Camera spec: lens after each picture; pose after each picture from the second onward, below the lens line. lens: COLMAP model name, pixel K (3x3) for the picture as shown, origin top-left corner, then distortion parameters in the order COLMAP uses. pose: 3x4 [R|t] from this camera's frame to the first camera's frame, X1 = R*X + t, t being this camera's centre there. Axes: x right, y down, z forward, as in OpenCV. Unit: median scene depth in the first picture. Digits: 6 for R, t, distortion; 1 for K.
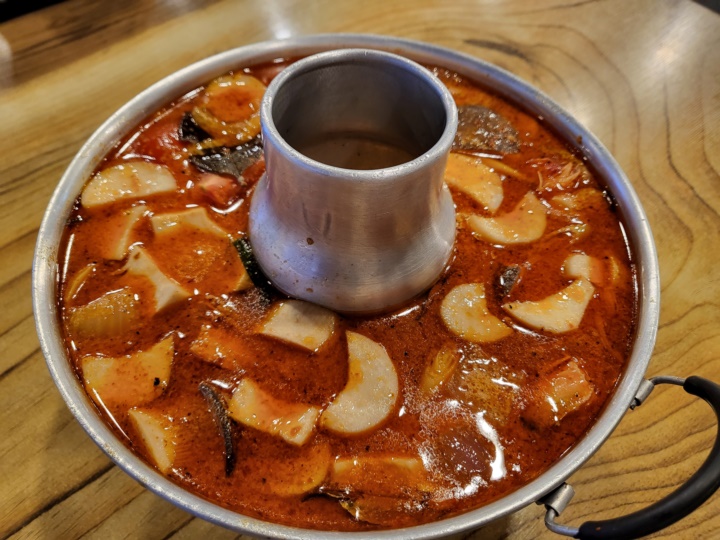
lens RADIAL K [[549.2, 0, 360.0], [0, 549.2, 270.0], [0, 0, 1]] dist [-0.001653, 0.000768]
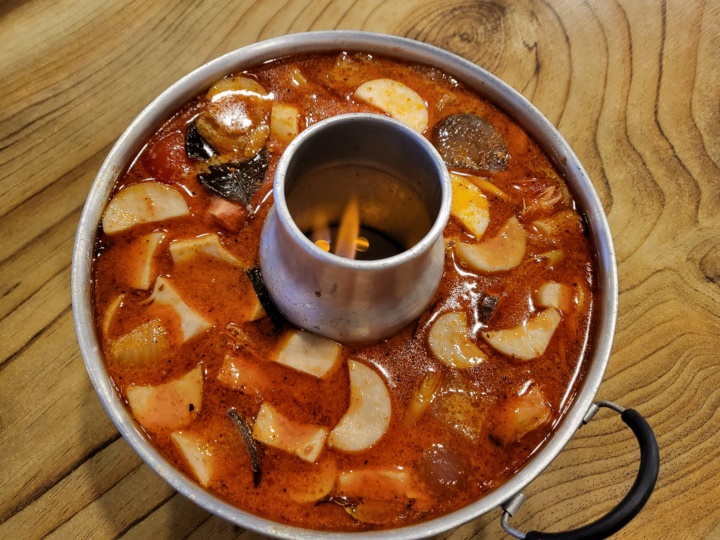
lens RADIAL K [[543.0, 0, 355.8], [0, 543.0, 270.2], [0, 0, 1]] dist [0.004700, 0.000561]
pose [[0.999637, 0.006442, 0.026161, -0.039031], [-0.012695, 0.969070, 0.246459, -0.354163], [-0.023764, -0.246701, 0.968800, -0.081725]]
